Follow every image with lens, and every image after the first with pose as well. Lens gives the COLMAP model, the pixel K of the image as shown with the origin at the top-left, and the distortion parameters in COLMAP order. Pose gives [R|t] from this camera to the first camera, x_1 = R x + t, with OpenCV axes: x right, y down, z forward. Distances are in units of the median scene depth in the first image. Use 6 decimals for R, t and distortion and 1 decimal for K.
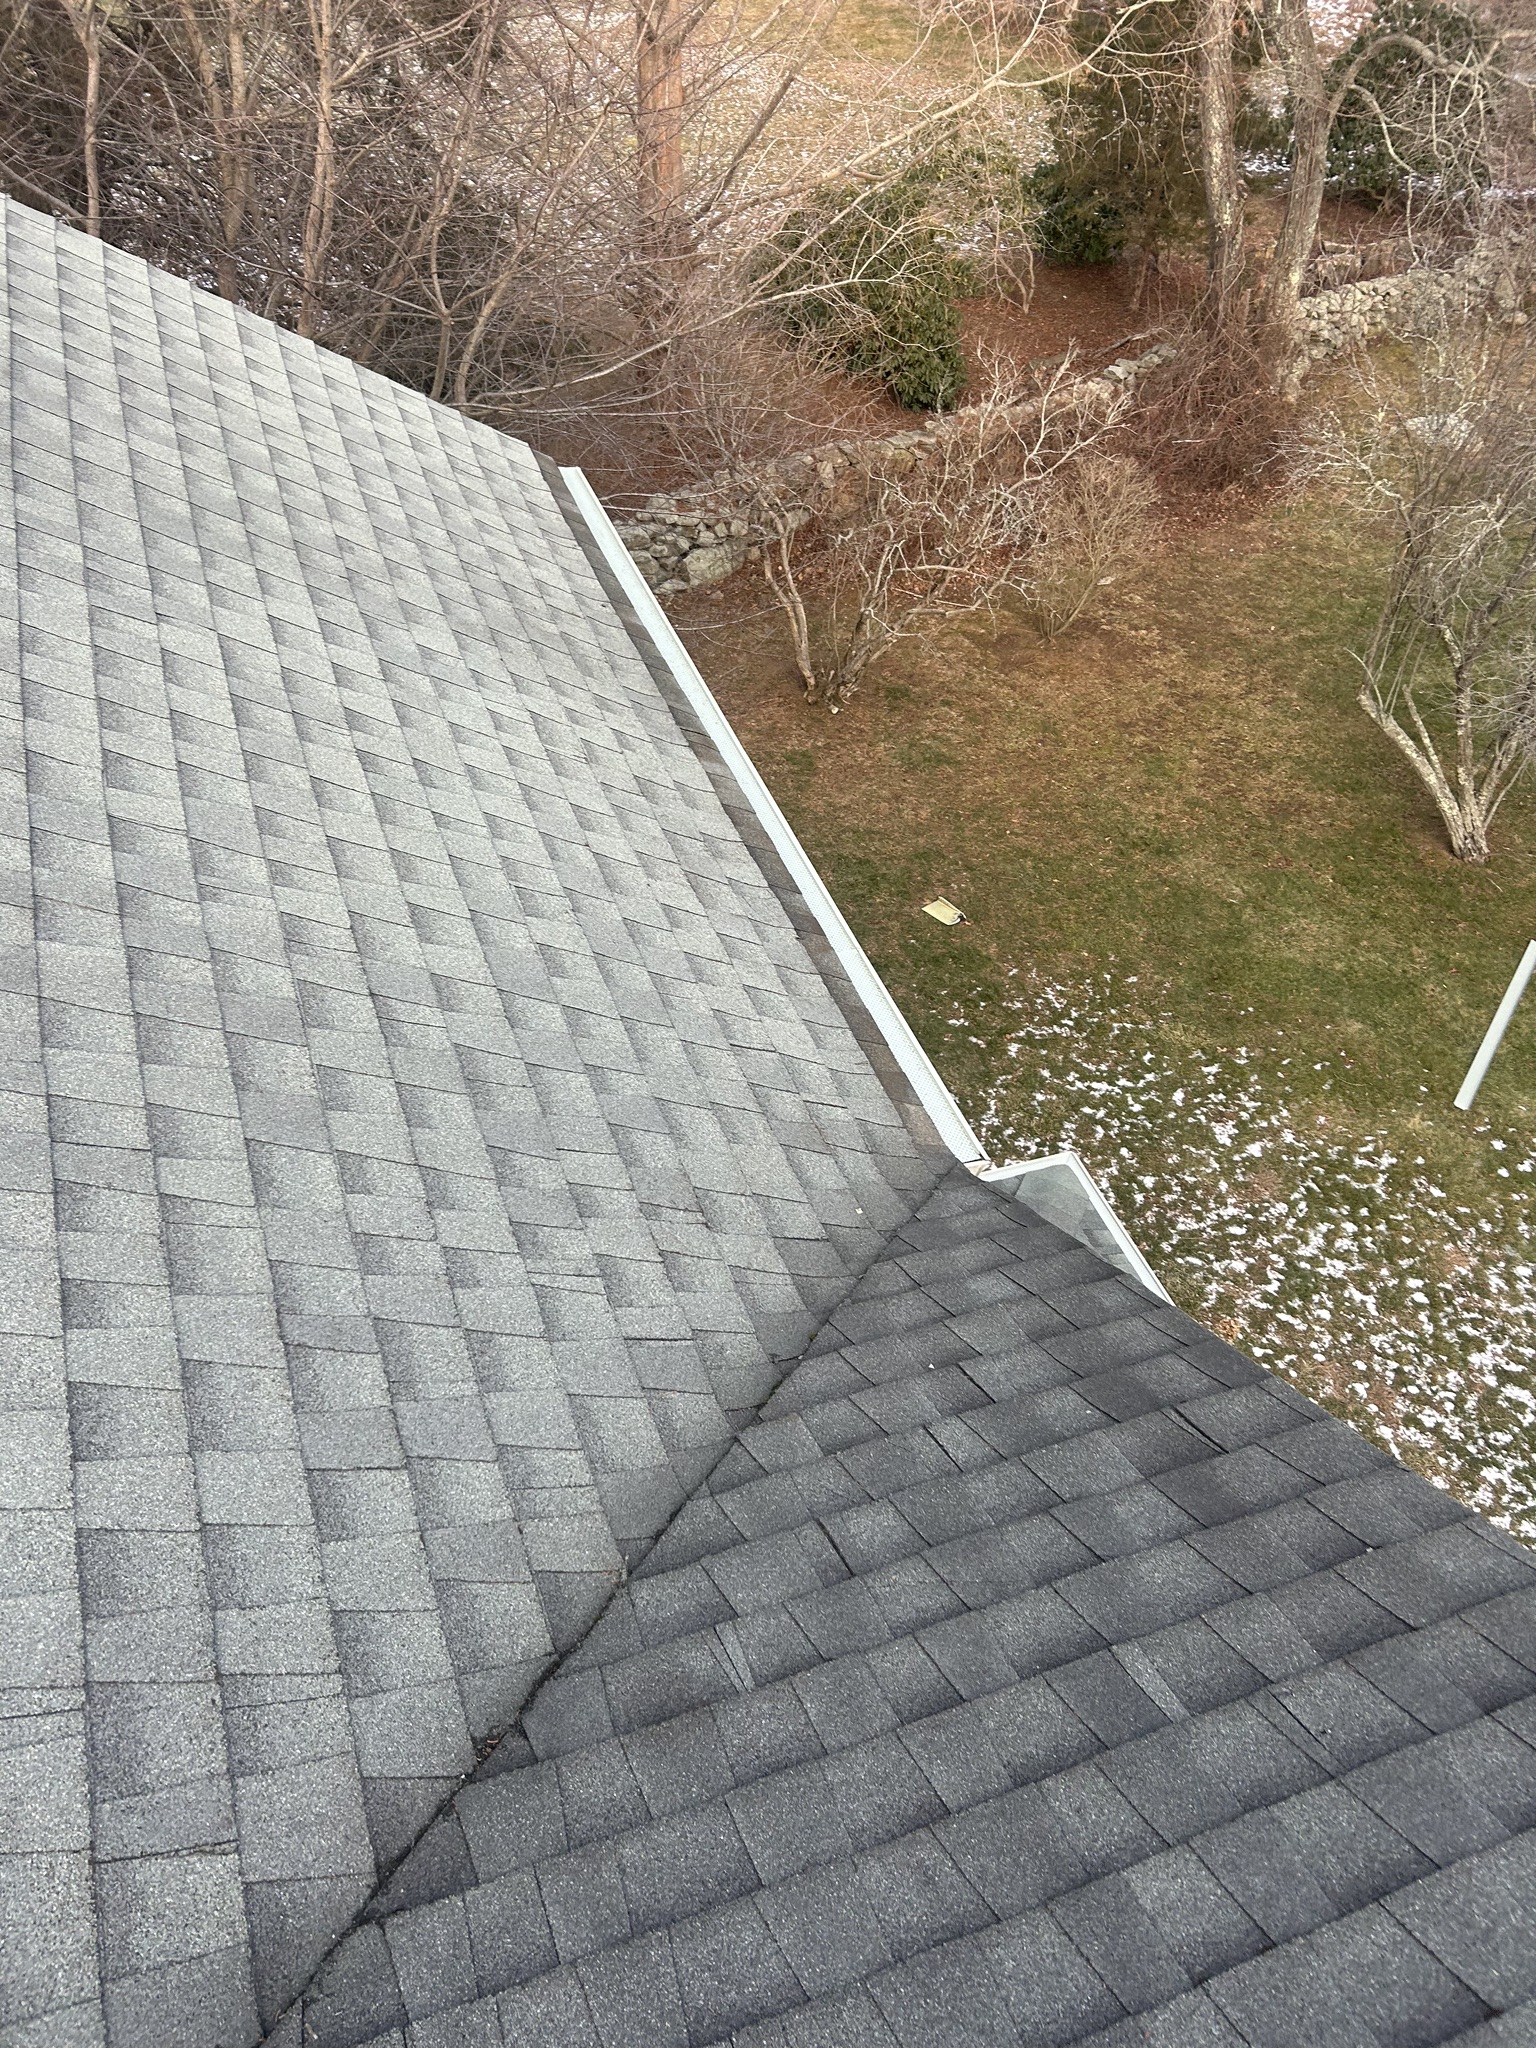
lens RADIAL K [[1554.2, 0, 762.2], [0, 1554.2, 914.6], [0, 0, 1]] dist [0.033502, -0.044860]
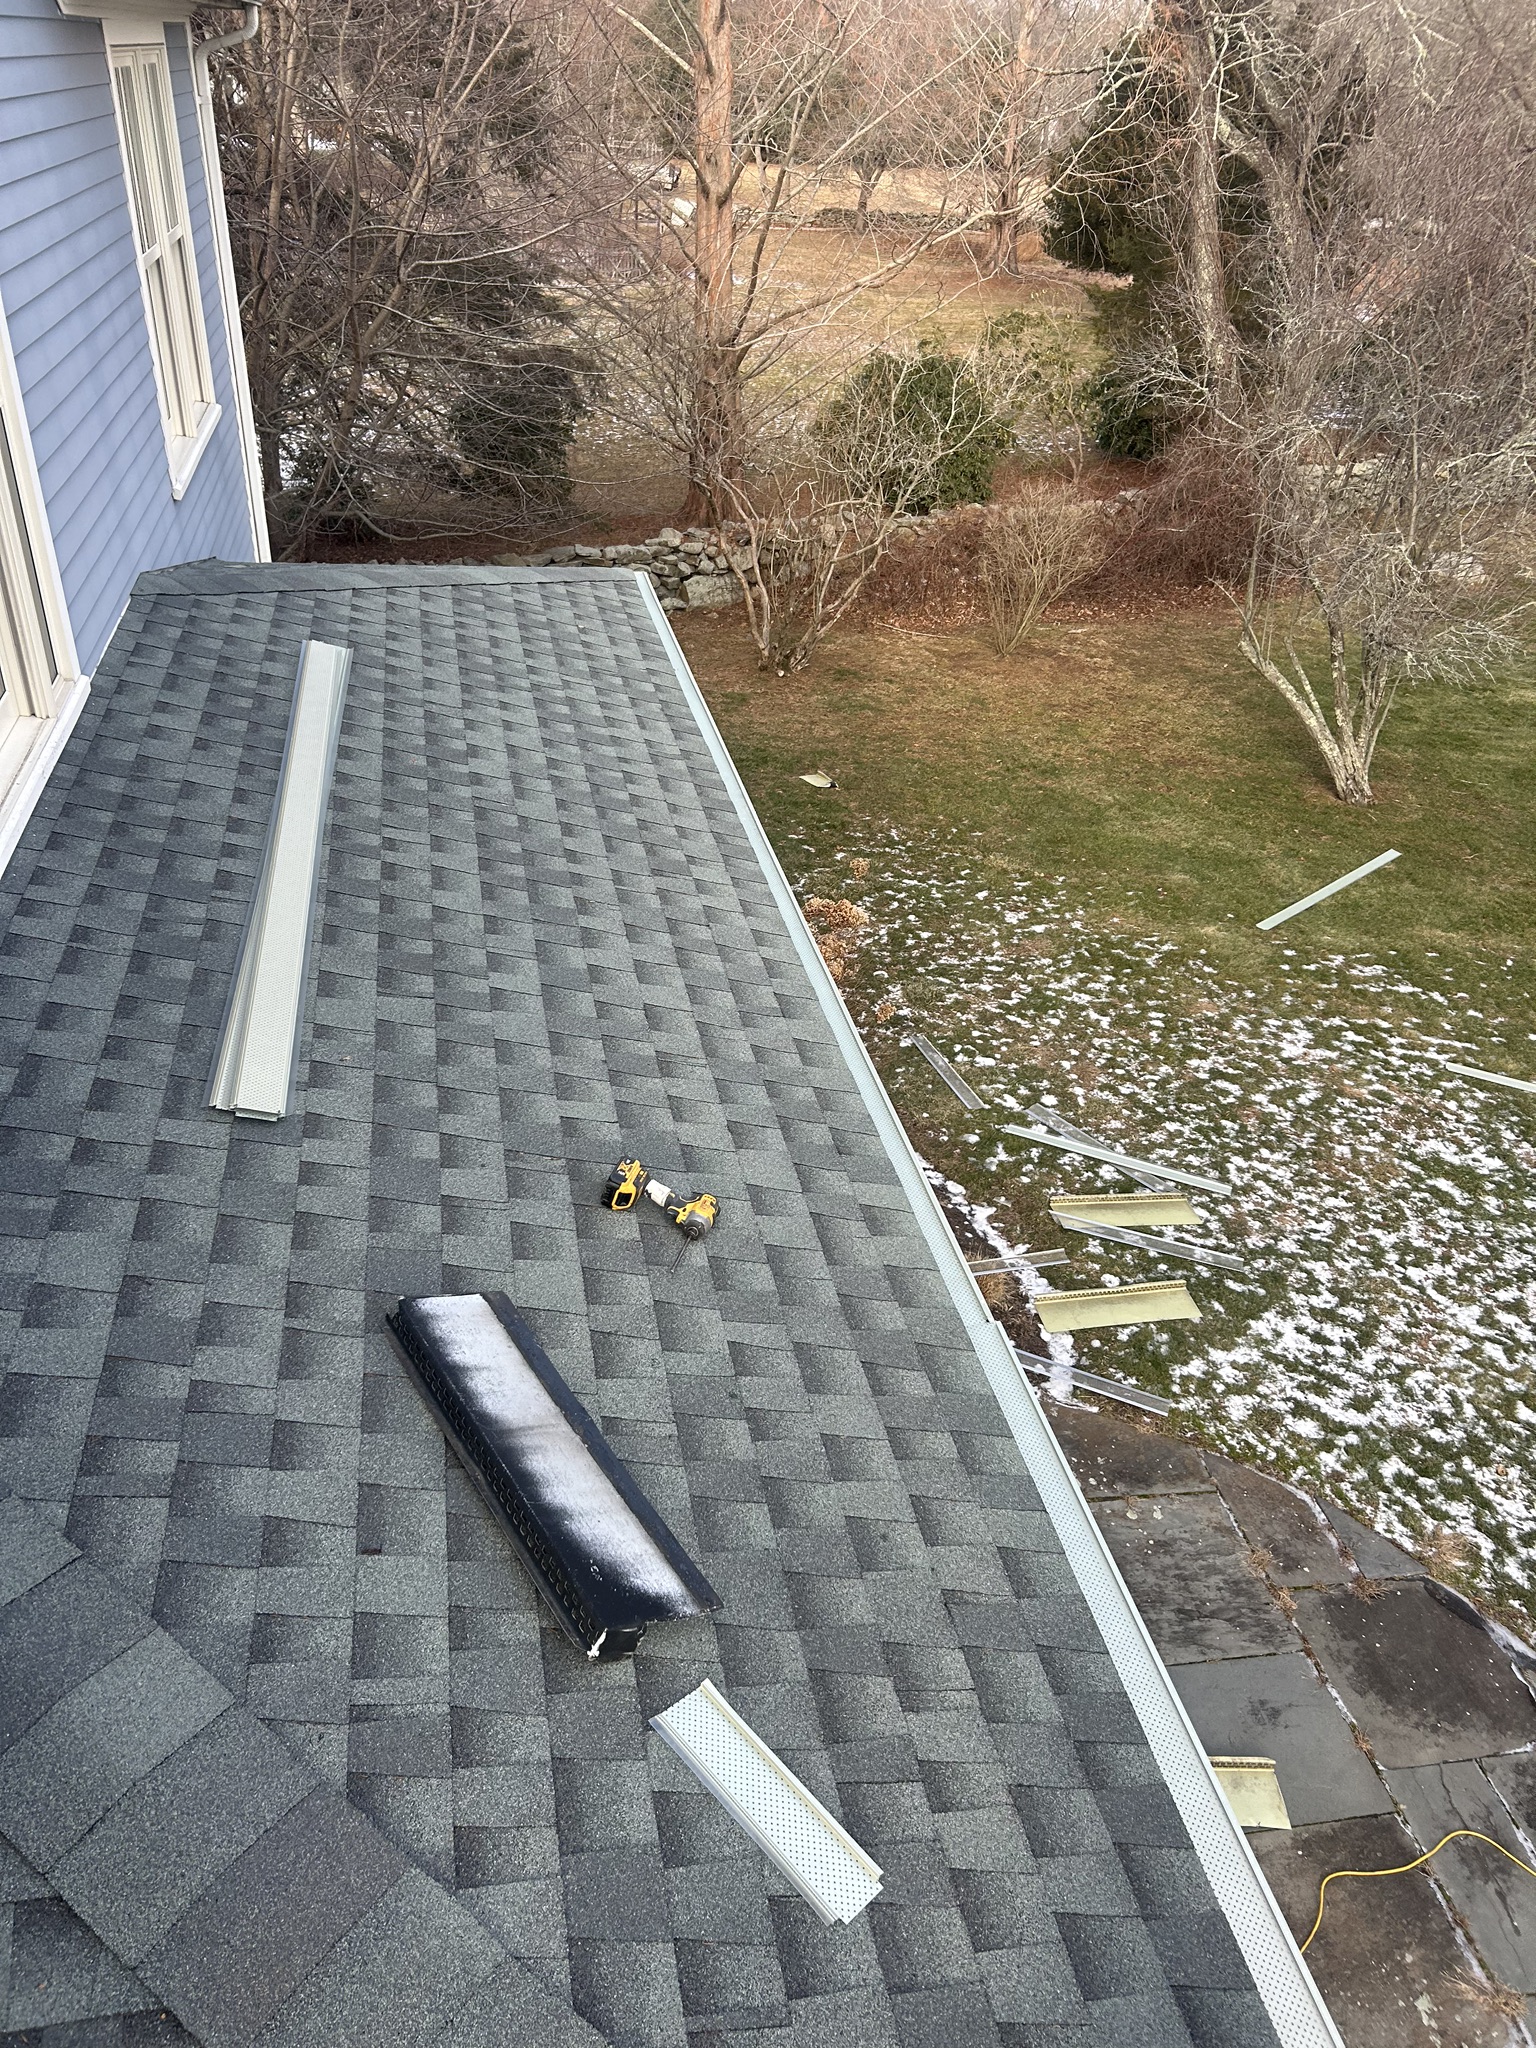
lens RADIAL K [[1554.2, 0, 762.2], [0, 1554.2, 914.6], [0, 0, 1]] dist [0.033502, -0.044860]
pose [[0.987961, 0.060079, -0.142563, 0.277968], [-0.091514, 0.969952, -0.225427, 0.392518], [0.124736, 0.235760, 0.963773, -0.038270]]
